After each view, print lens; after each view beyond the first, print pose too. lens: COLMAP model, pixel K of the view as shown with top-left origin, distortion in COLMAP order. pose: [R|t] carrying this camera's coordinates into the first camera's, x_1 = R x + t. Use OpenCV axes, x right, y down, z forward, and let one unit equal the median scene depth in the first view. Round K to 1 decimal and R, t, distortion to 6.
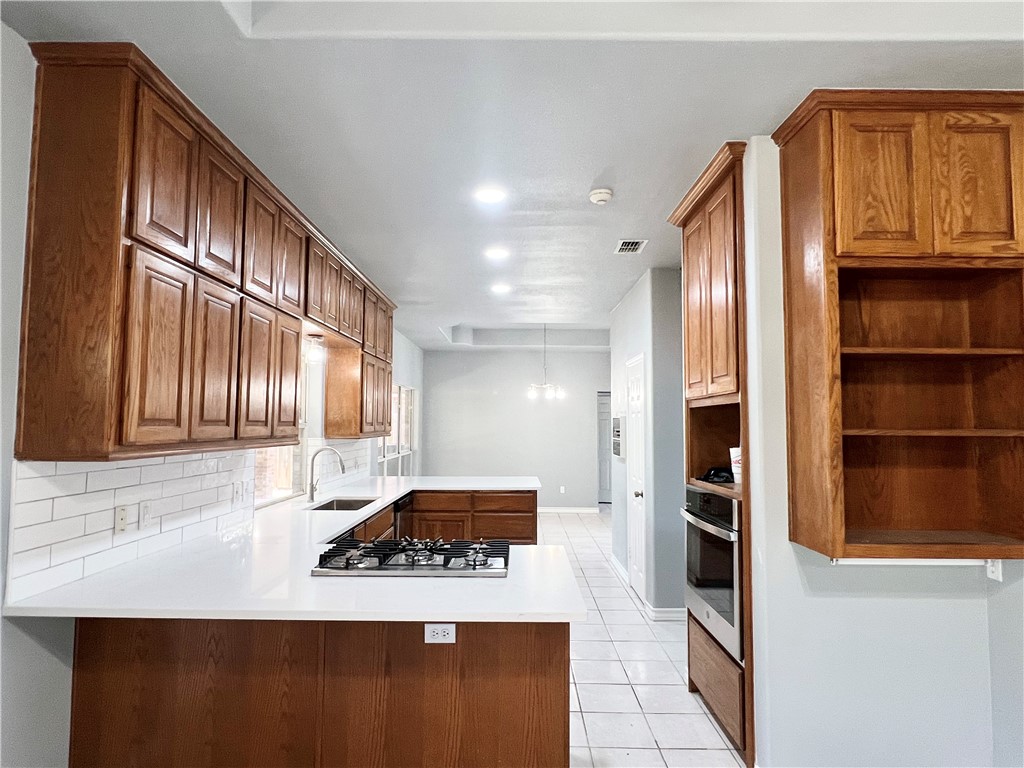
lens RADIAL K [[560.6, 0, 510.6], [0, 560.6, 384.2], [0, 0, 1]] dist [0.005271, -0.003501]
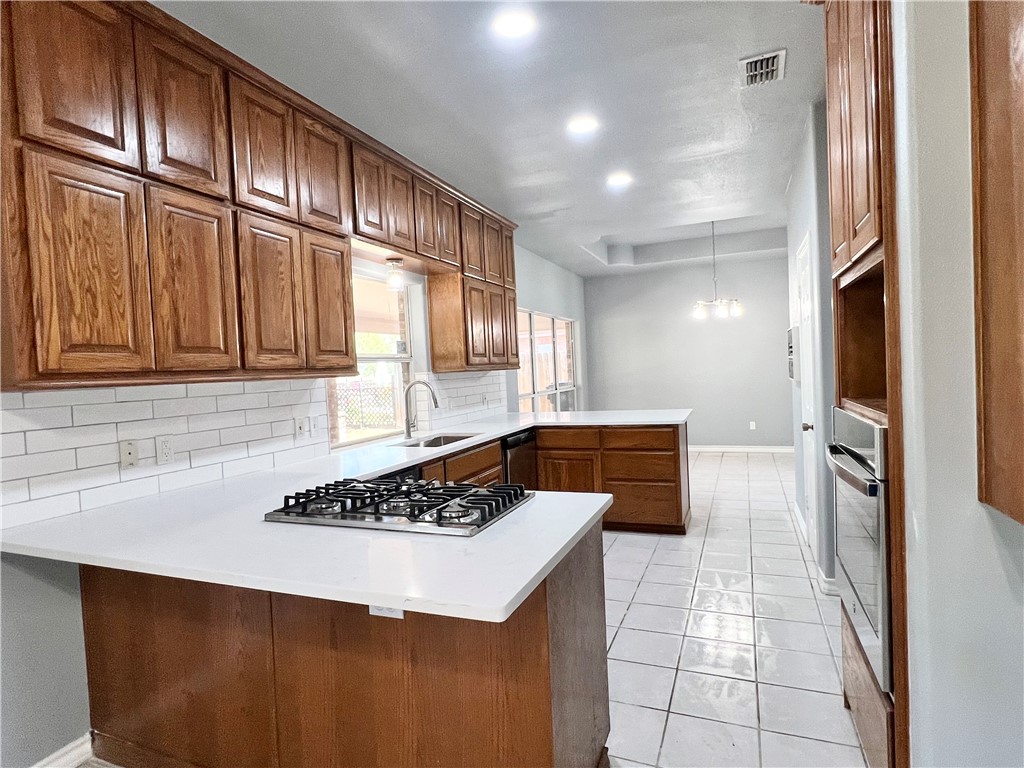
lens RADIAL K [[560.6, 0, 508.8], [0, 560.6, 385.1], [0, 0, 1]] dist [0.005271, -0.003501]
pose [[0.926497, -0.039970, -0.374174, 0.204076], [0.079344, 0.992738, 0.090420, 0.061412], [0.367842, -0.113463, 0.922940, 0.252968]]
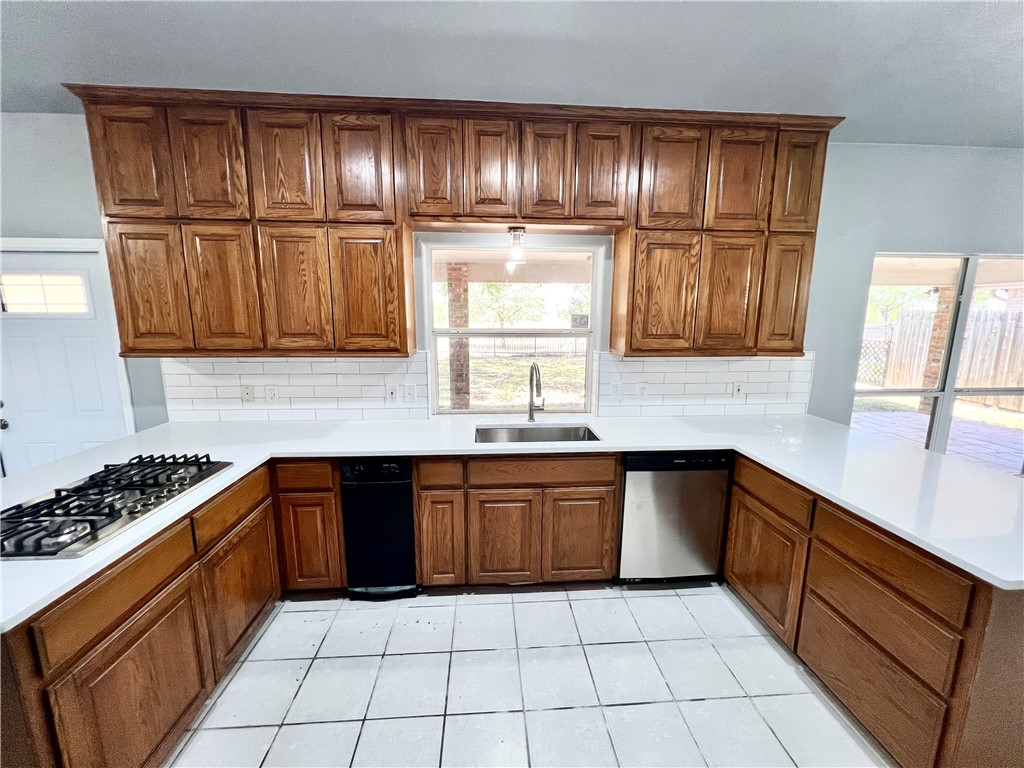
lens RADIAL K [[412.3, 0, 513.5], [0, 412.3, 384.2], [0, 0, 1]] dist [-0.001779, -0.000451]
pose [[0.081608, 0.163050, -0.983237, 0.369338], [0.065965, 0.983481, 0.168565, 0.046751], [0.994479, -0.078616, 0.069504, 1.192346]]
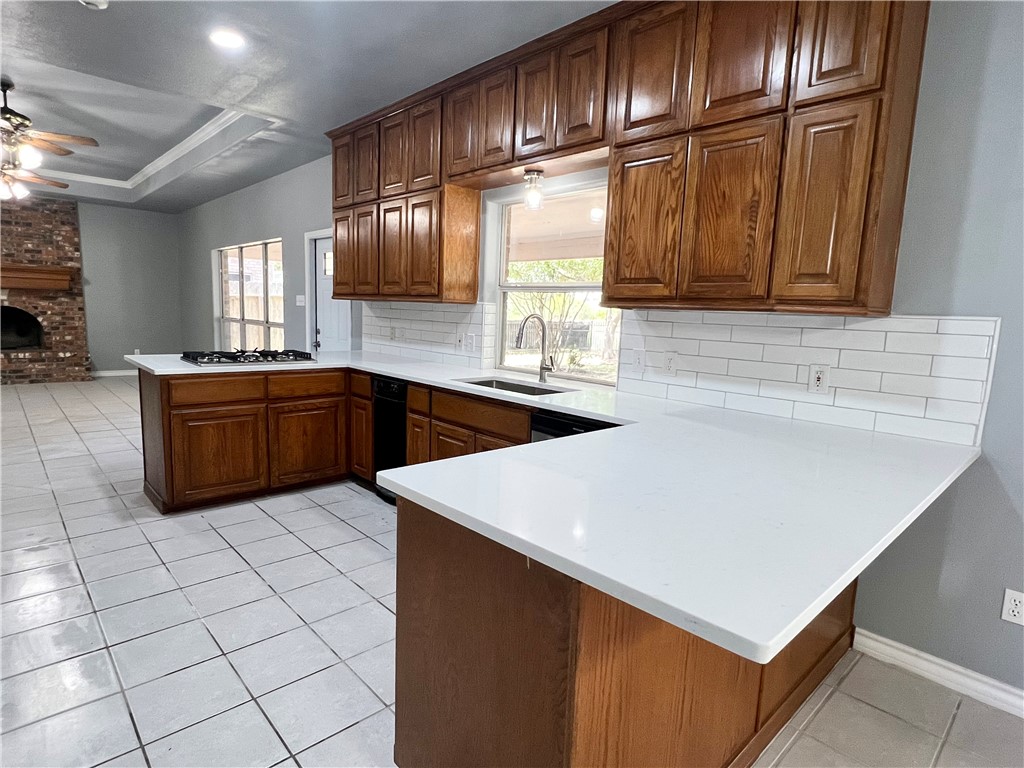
lens RADIAL K [[560.6, 0, 503.0], [0, 560.6, 385.8], [0, 0, 1]] dist [0.005271, -0.003501]
pose [[-0.725657, 0.063349, -0.685134, 0.316064], [0.009627, 0.996590, 0.081950, 0.190615], [0.687989, 0.052871, -0.723793, 1.992411]]
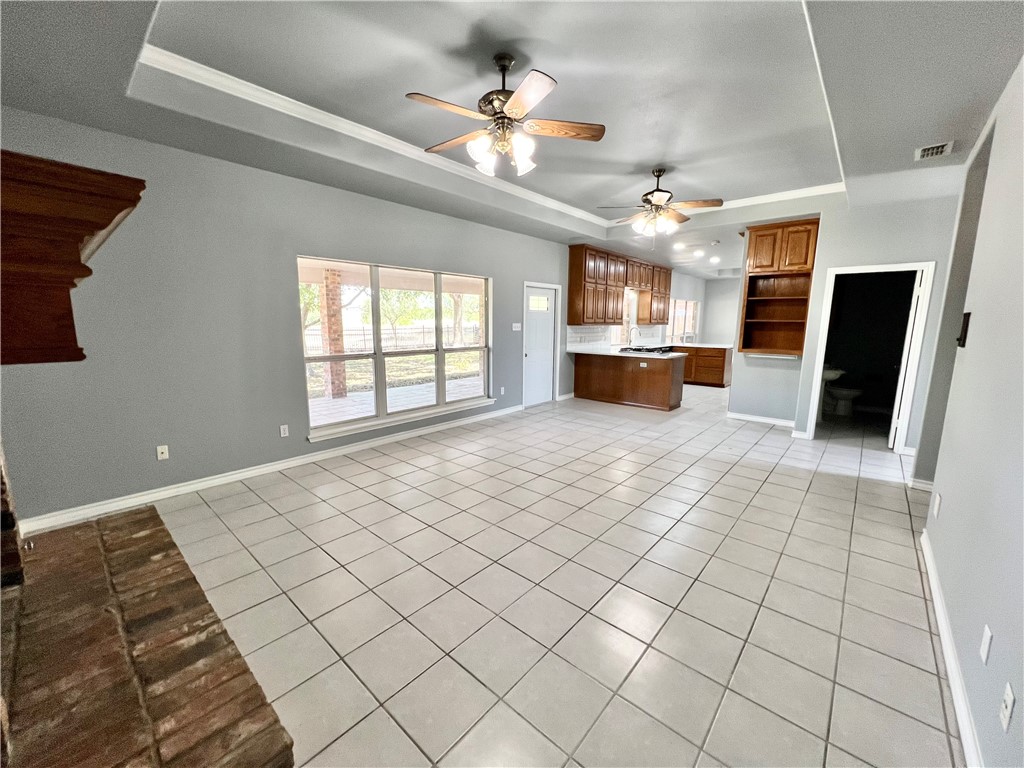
lens RADIAL K [[412.3, 0, 507.7], [0, 412.3, 390.0], [0, 0, 1]] dist [-0.001779, -0.000451]
pose [[0.755589, 0.109528, -0.645825, 0.779017], [0.043701, 0.975297, 0.216533, -0.084150], [0.653587, -0.191833, 0.732137, -1.409795]]
